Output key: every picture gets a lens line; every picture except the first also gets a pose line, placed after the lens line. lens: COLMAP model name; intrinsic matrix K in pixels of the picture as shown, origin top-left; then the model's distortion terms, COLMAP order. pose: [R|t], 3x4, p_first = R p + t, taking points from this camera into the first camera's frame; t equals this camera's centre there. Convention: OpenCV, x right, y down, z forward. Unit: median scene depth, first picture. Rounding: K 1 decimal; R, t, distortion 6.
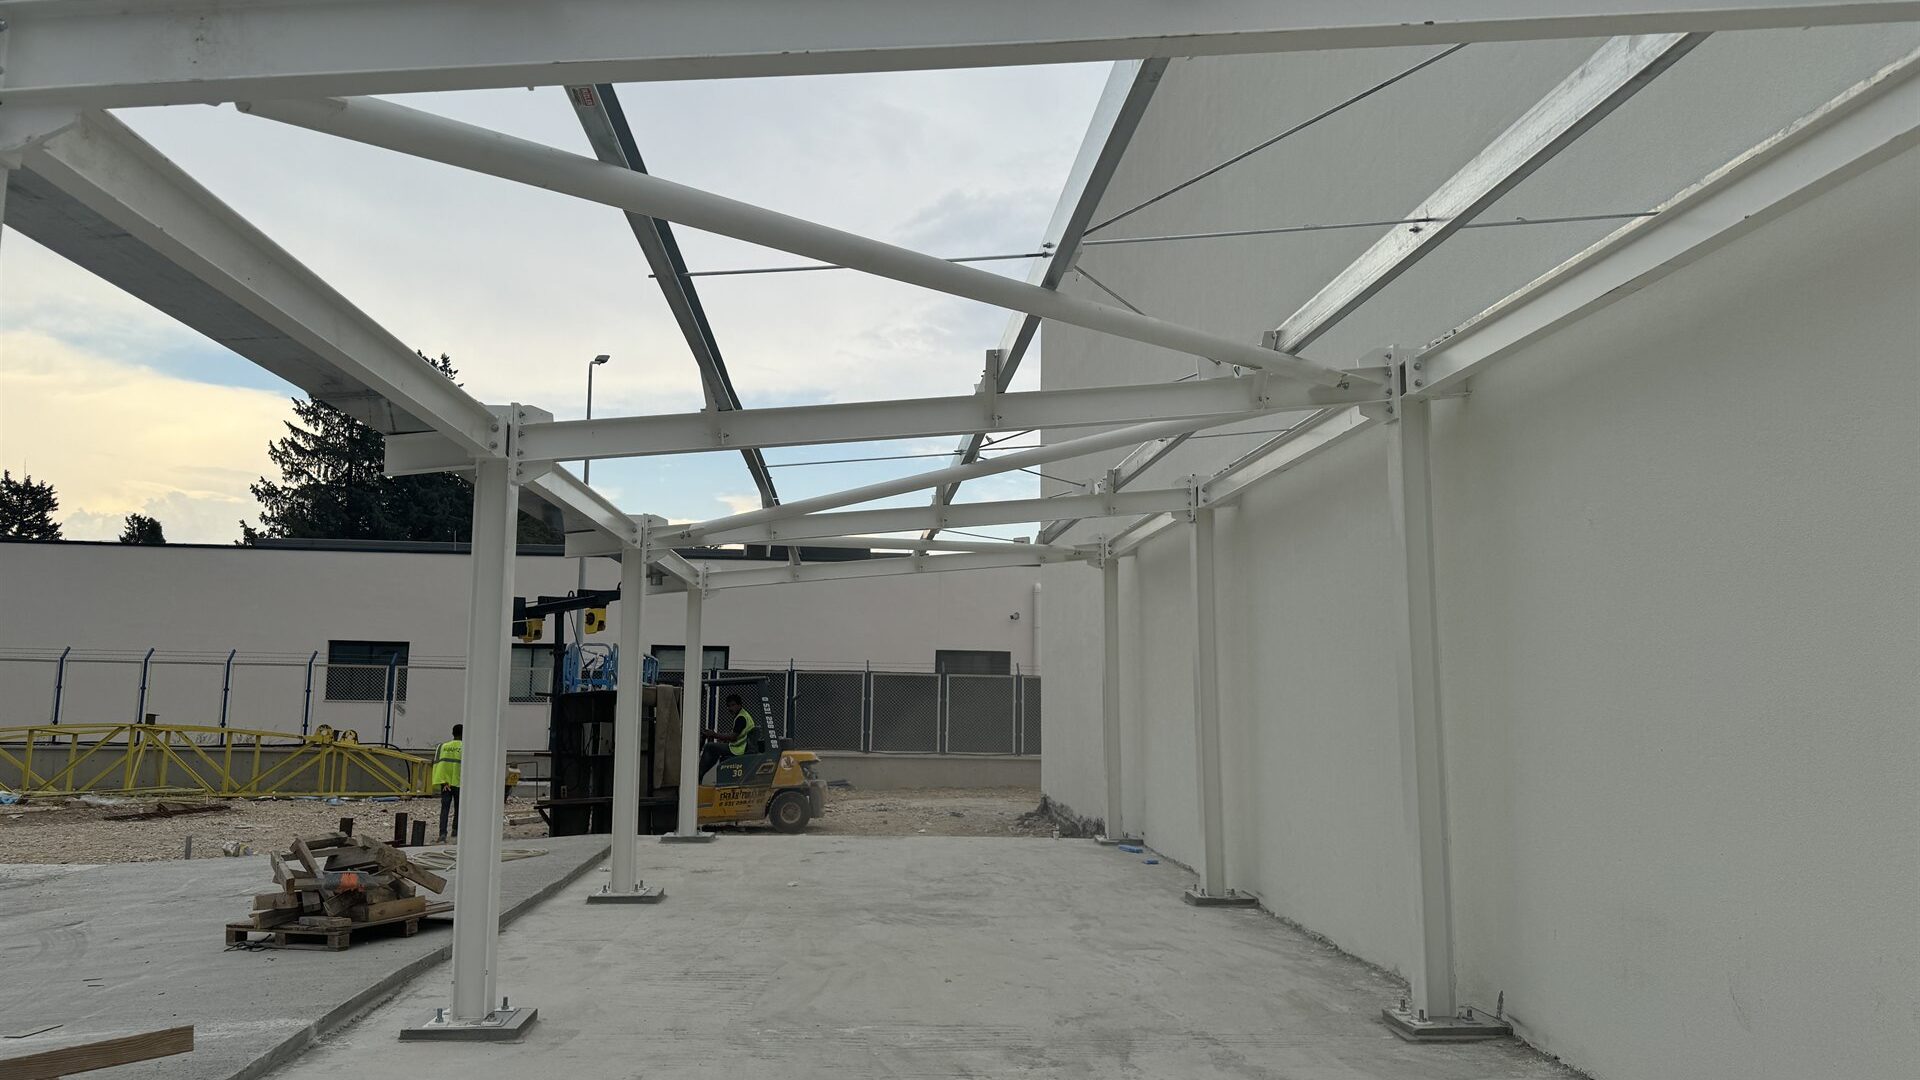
lens RADIAL K [[1339.4, 0, 960.0], [0, 1339.4, 540.0], [0, 0, 1]] dist [0.129922, -0.217833]
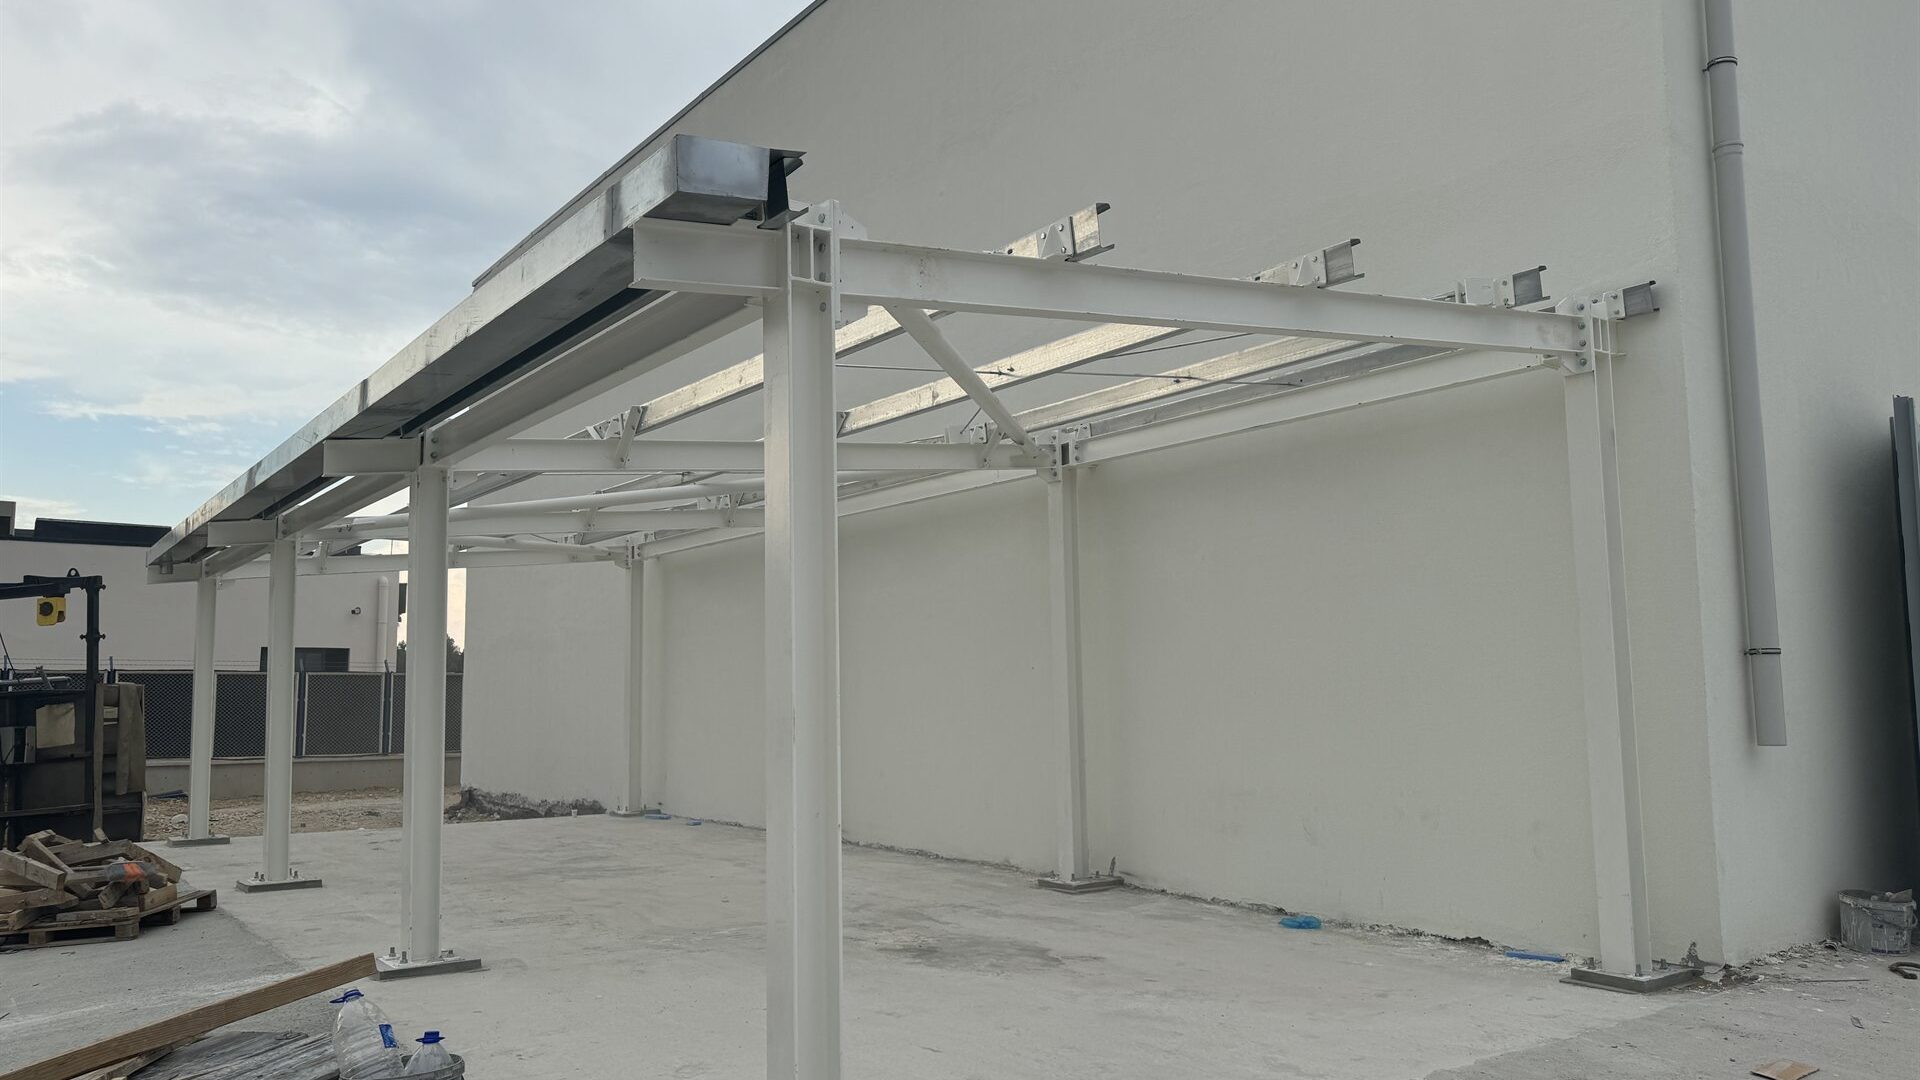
lens RADIAL K [[1348.9, 0, 959.8], [0, 1348.9, 566.3], [0, 0, 1]] dist [0.096063, -0.107049]
pose [[0.844777, 0.028888, 0.534338, -0.266125], [-0.040700, 0.999118, 0.010330, -0.003519], [-0.533568, -0.030474, 0.845208, -0.089328]]
